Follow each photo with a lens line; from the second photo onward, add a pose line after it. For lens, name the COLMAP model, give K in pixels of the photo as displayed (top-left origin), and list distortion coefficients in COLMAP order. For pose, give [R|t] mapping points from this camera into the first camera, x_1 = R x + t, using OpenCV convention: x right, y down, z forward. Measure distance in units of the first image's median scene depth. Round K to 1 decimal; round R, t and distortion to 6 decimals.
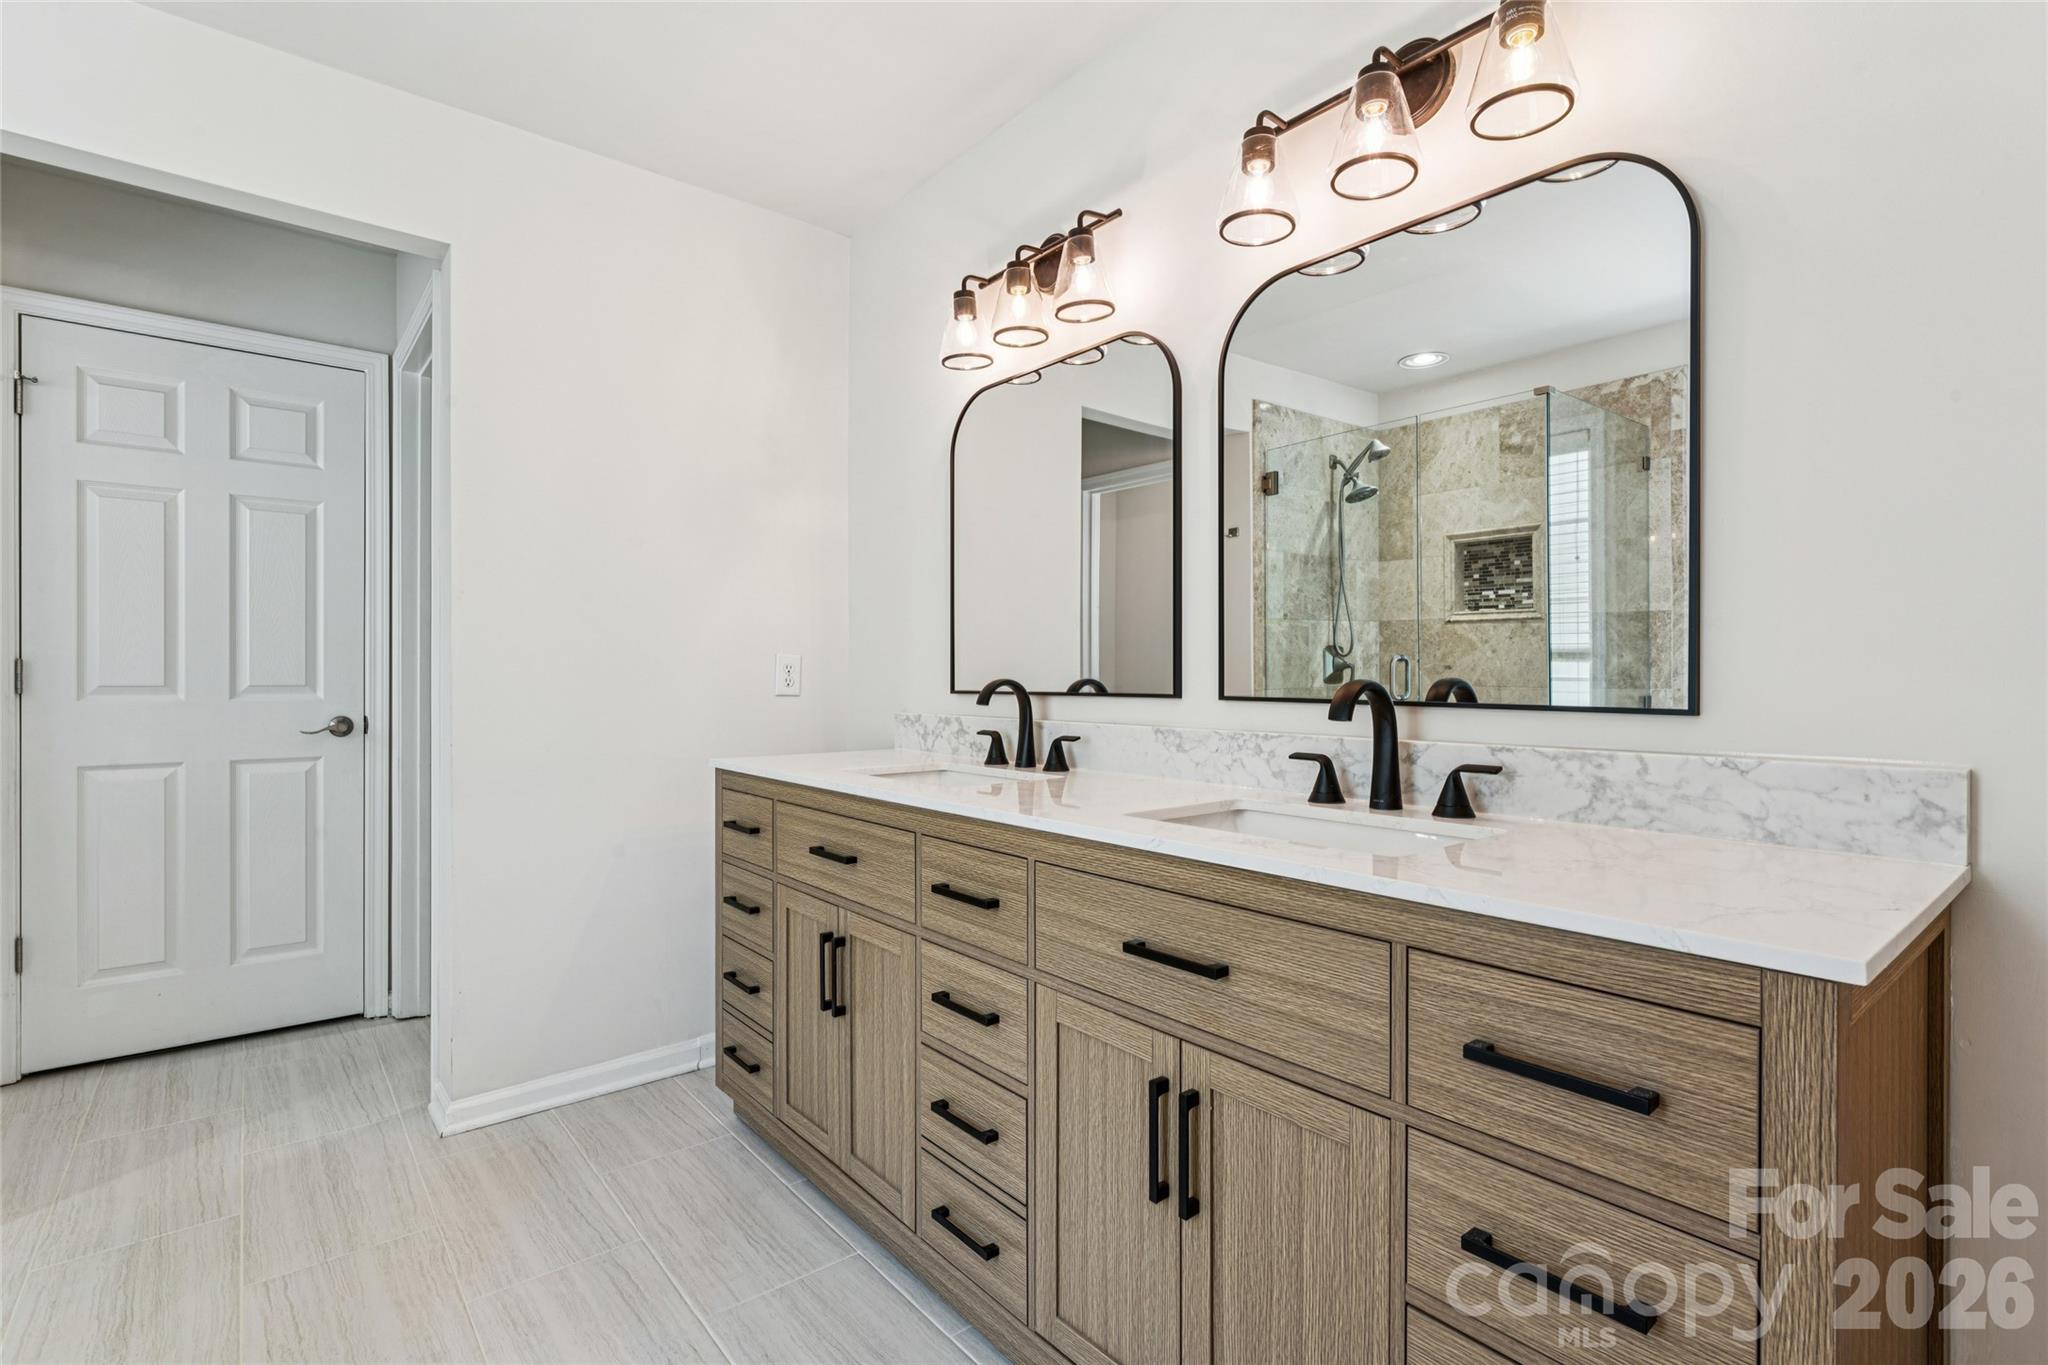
lens RADIAL K [[937.1, 0, 995.4], [0, 937.1, 683.2], [0, 0, 1]] dist [-0.004451, 0.000455]
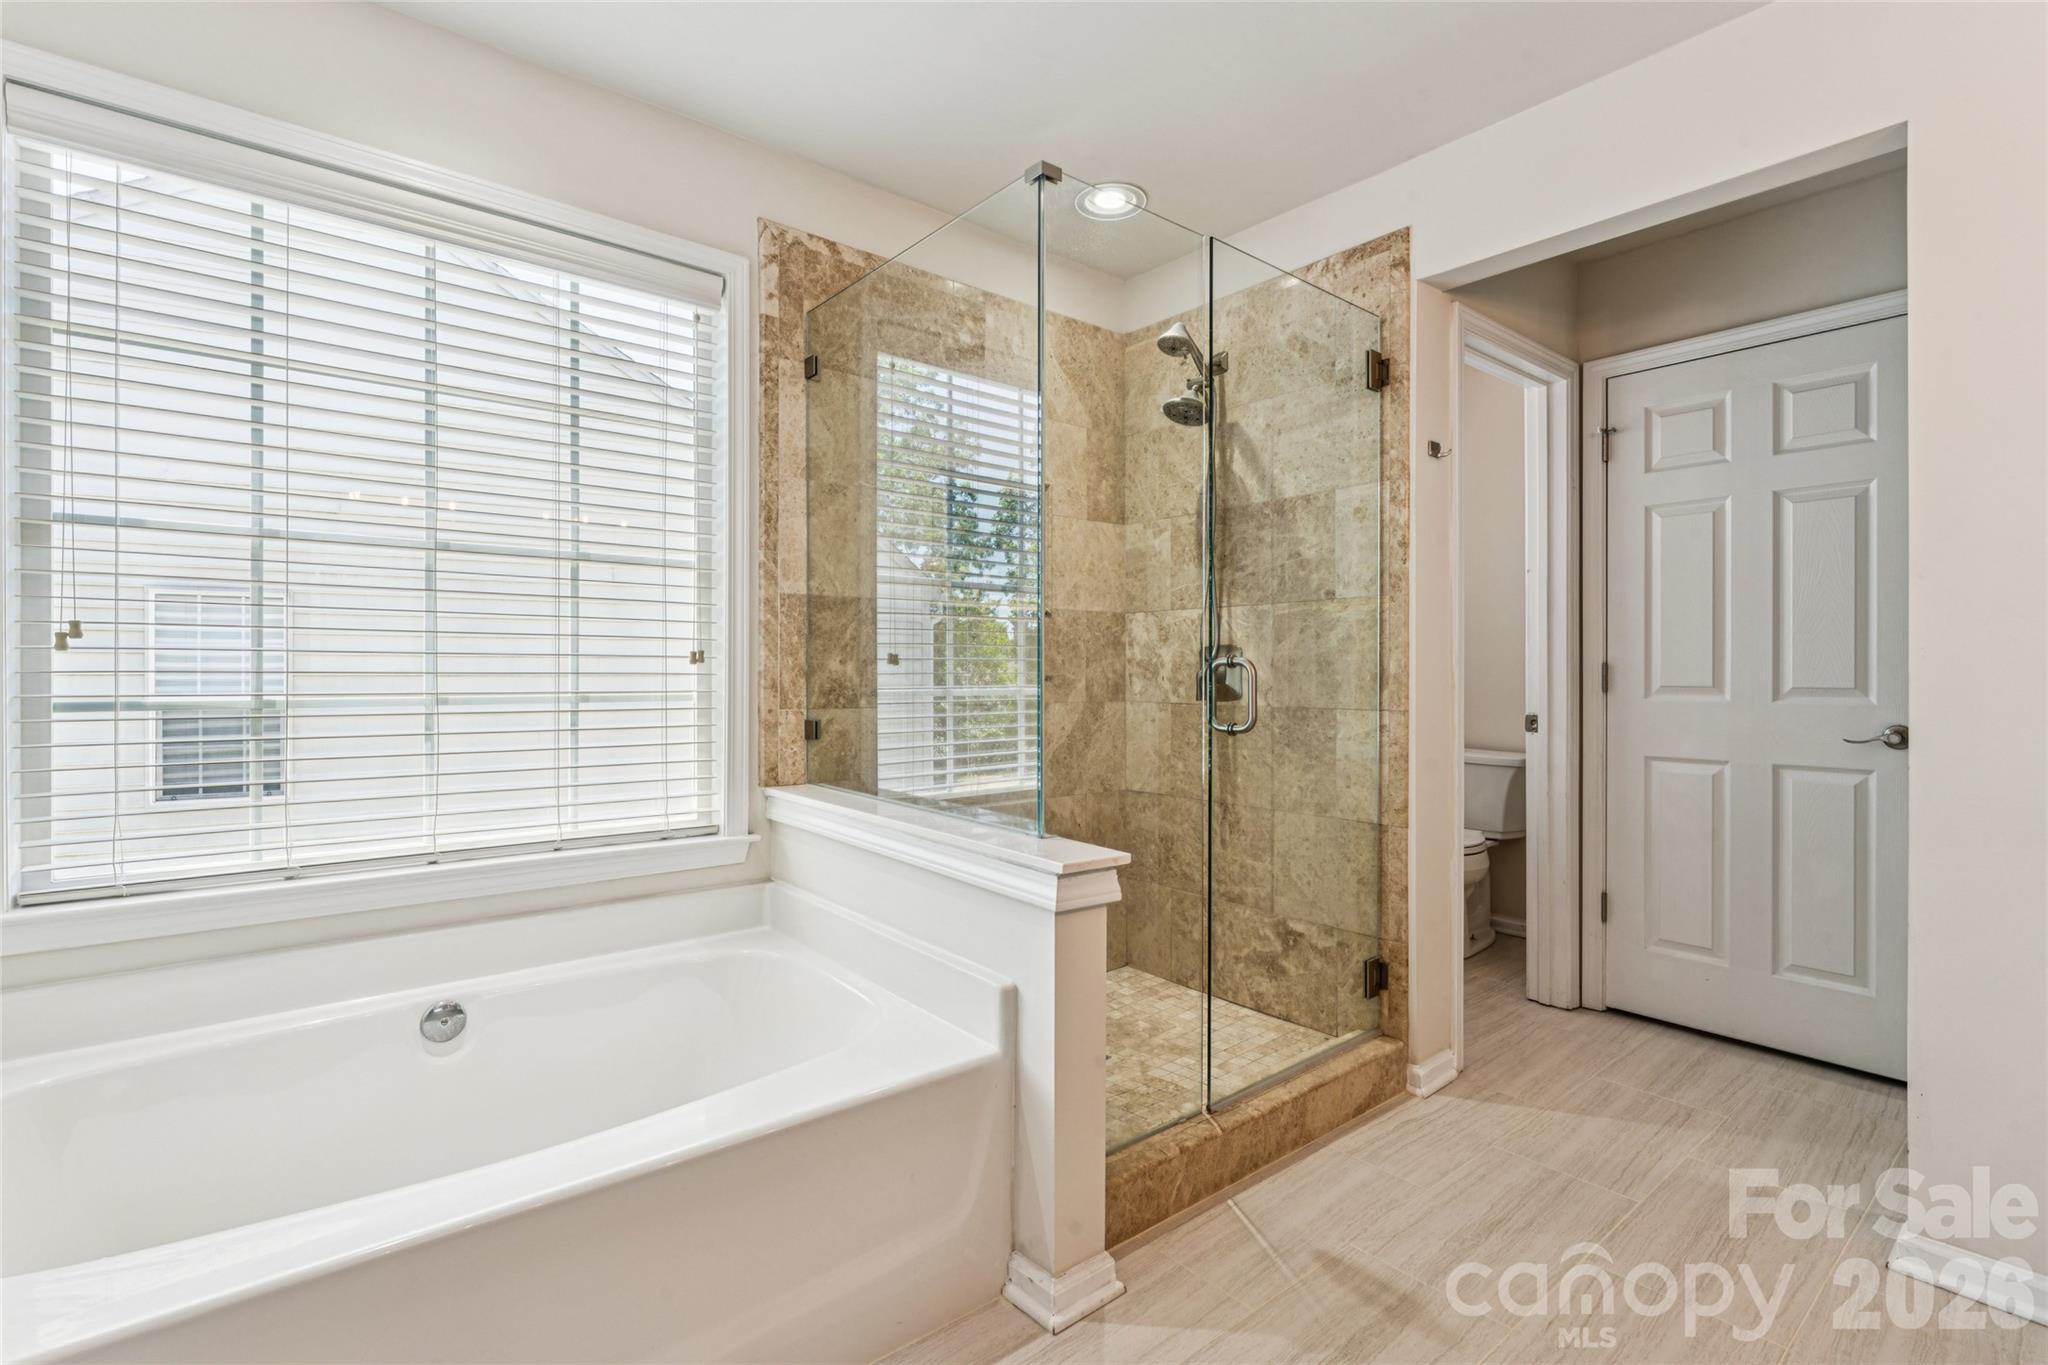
lens RADIAL K [[937.1, 0, 1001.4], [0, 937.1, 665.0], [0, 0, 1]] dist [-0.004451, 0.000455]
pose [[0.008725, -0.007240, -0.999936, 0.158634], [-0.004463, 0.999964, -0.007279, -0.010692], [0.999952, 0.004526, 0.008692, 0.197985]]
